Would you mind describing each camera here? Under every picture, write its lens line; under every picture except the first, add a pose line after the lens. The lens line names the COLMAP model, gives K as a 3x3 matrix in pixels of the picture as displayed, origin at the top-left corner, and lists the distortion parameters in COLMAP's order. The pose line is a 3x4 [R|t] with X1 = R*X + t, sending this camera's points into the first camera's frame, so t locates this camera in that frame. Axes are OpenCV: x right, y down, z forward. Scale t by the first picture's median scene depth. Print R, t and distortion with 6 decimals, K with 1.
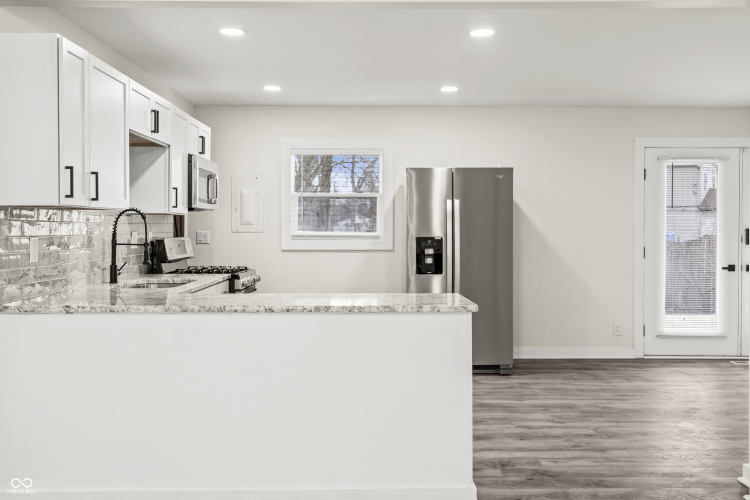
lens RADIAL K [[768.8, 0, 376.2], [0, 768.8, 245.3], [0, 0, 1]] dist [0.016151, 0.000000]
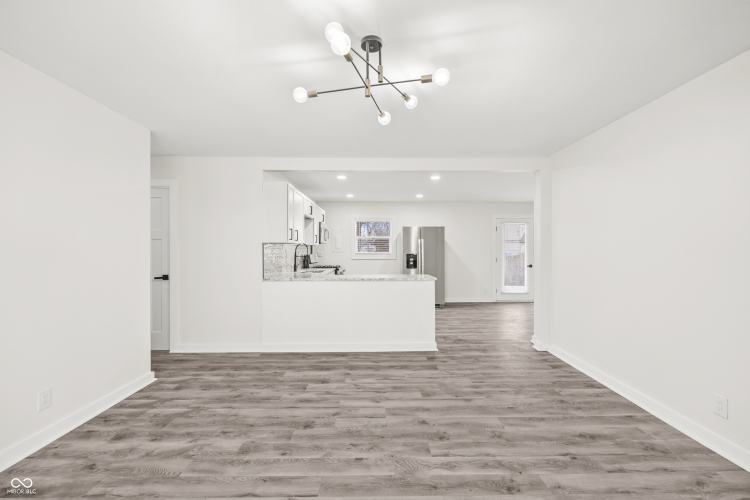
lens RADIAL K [[343.4, 0, 373.2], [0, 343.4, 254.5], [0, 0, 1]] dist [-0.001351, -0.000190]
pose [[0.999966, -0.000827, -0.008262, -0.051334], [0.000746, 0.999952, -0.009768, 0.002551], [0.008269, 0.009761, 0.999918, -0.144374]]
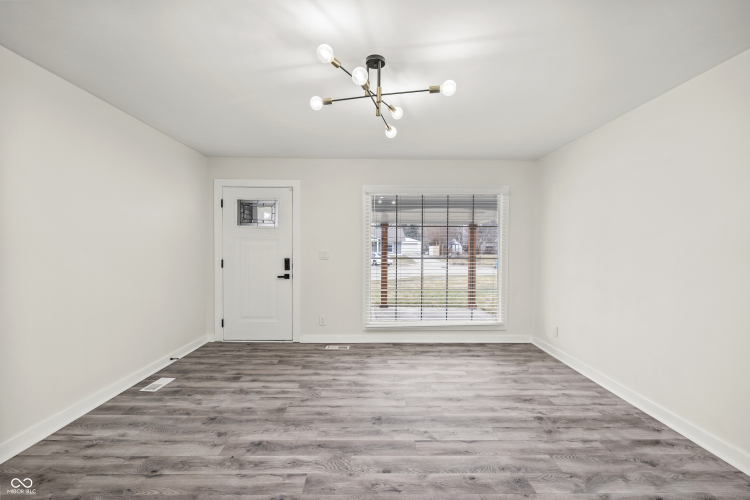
lens RADIAL K [[343.4, 0, 373.8], [0, 343.4, 247.5], [0, 0, 1]] dist [-0.001351, -0.000190]
pose [[-0.999953, -0.007534, -0.006127, -0.055376], [-0.007699, 0.999597, 0.027310, -0.038928], [0.005918, 0.027356, -0.999608, 1.498709]]
